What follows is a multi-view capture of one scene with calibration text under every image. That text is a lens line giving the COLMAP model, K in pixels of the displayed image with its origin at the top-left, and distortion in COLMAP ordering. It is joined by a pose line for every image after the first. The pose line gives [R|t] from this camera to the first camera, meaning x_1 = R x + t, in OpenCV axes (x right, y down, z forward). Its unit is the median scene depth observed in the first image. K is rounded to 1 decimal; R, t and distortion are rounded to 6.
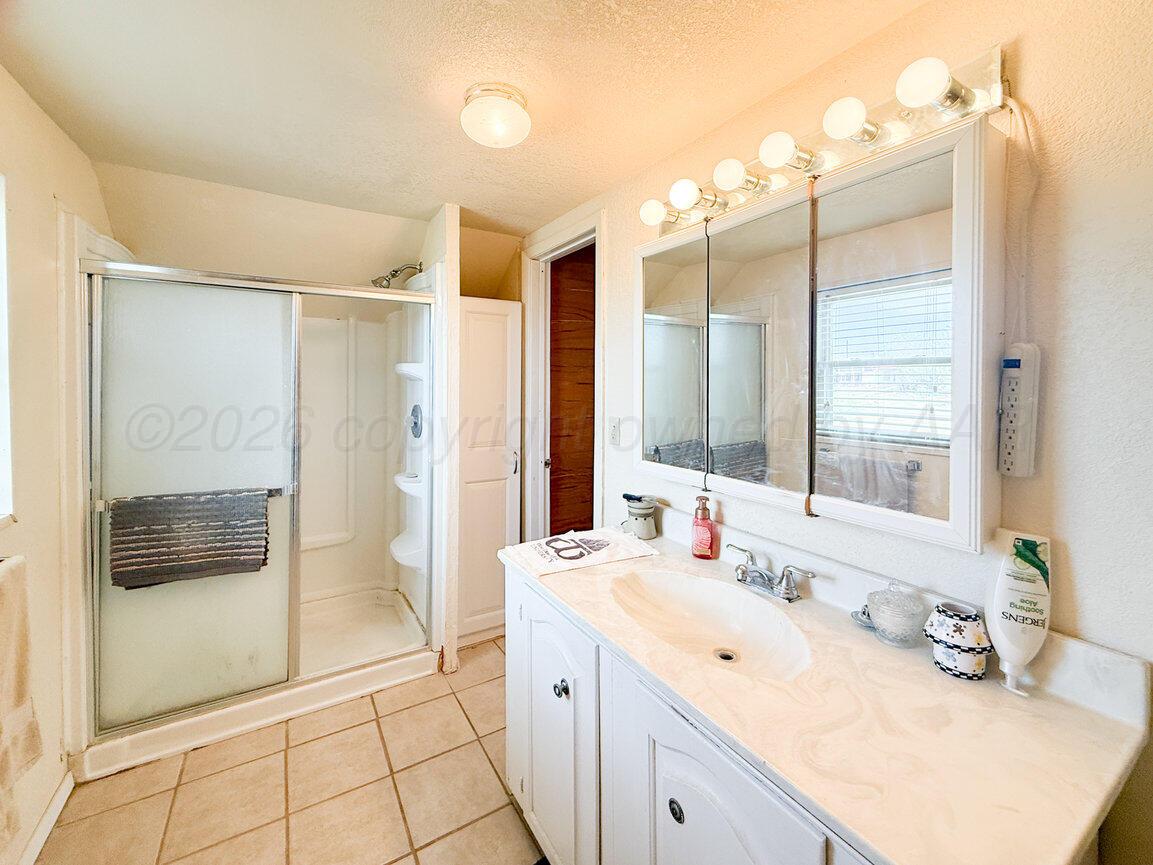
lens RADIAL K [[464.9, 0, 582.9], [0, 464.9, 390.6], [0, 0, 1]] dist [0.000825, -0.000096]
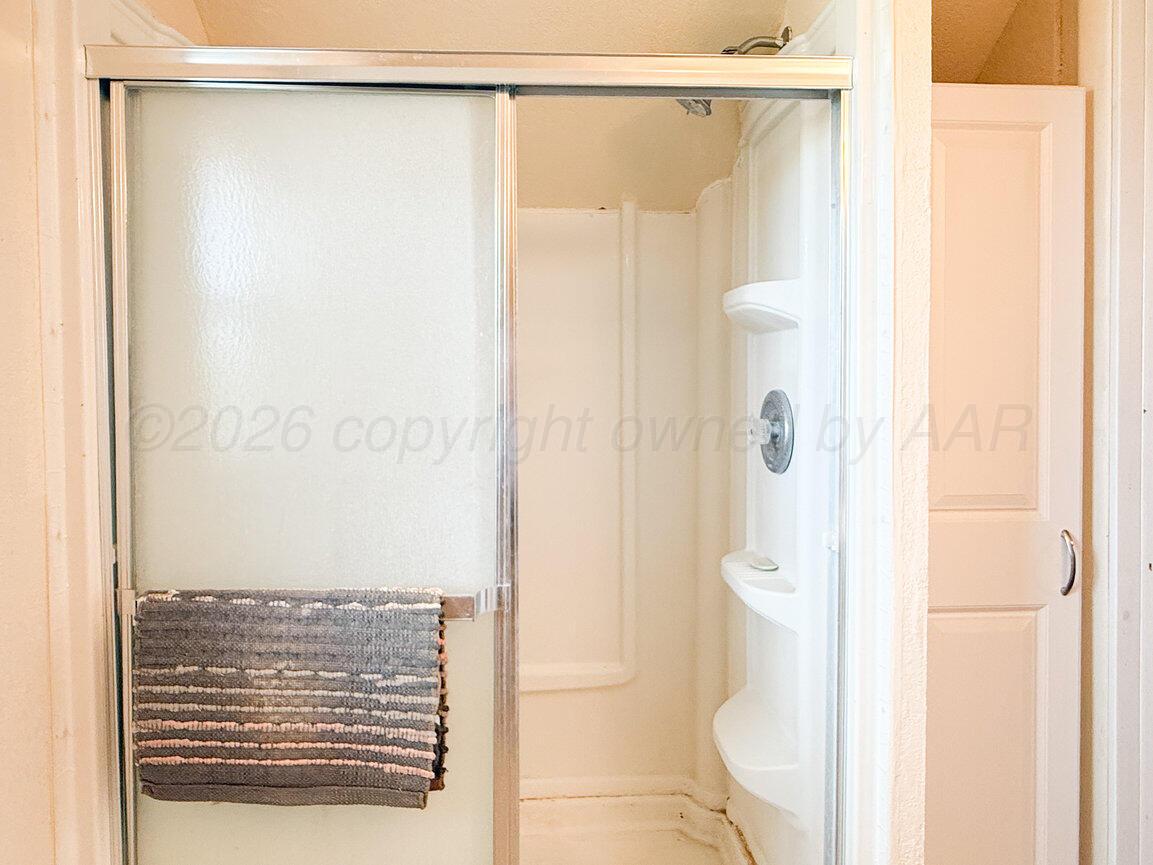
lens RADIAL K [[464.9, 0, 582.9], [0, 464.9, 390.6], [0, 0, 1]] dist [0.000825, -0.000096]
pose [[0.860413, -0.006953, -0.509550, -0.387275], [0.004211, 0.999970, -0.006534, 0.043622], [0.509580, 0.003476, 0.860417, 0.743773]]
